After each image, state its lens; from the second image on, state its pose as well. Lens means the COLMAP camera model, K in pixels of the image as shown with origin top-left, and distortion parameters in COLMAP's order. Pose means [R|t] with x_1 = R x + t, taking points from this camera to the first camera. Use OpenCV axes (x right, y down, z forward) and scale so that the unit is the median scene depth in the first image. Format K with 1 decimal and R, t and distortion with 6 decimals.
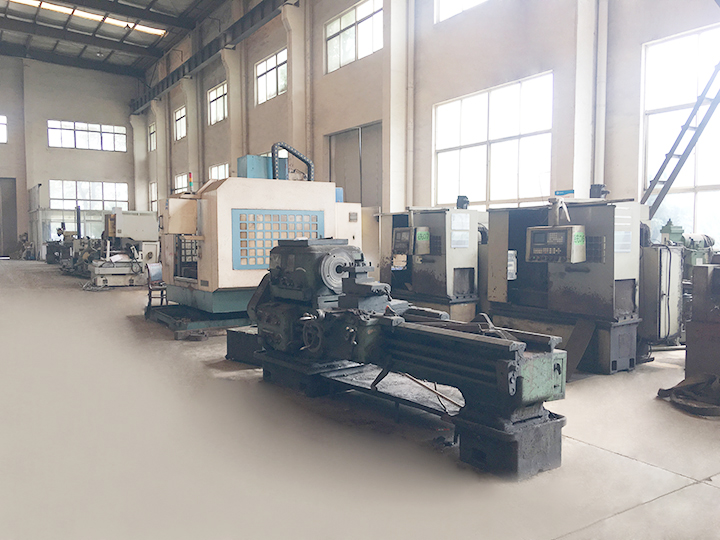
lens RADIAL K [[604.8, 0, 362.6], [0, 604.8, 267.0], [0, 0, 1]] dist [0.104716, -0.146425]
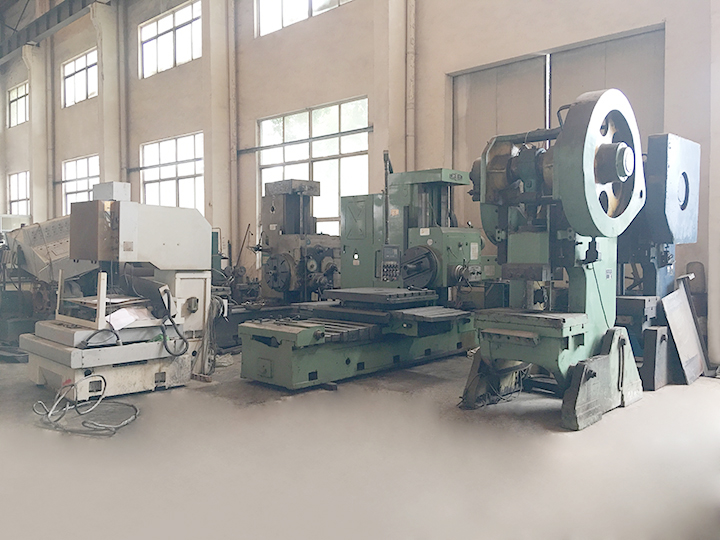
lens RADIAL K [[604.8, 0, 356.7], [0, 604.8, 263.5], [0, 0, 1]] dist [0.104716, -0.146425]
pose [[0.967894, -0.006189, 0.251283, -0.343814], [0.013072, 0.999583, -0.025734, -0.035185], [-0.251019, 0.028193, 0.967572, 0.579894]]
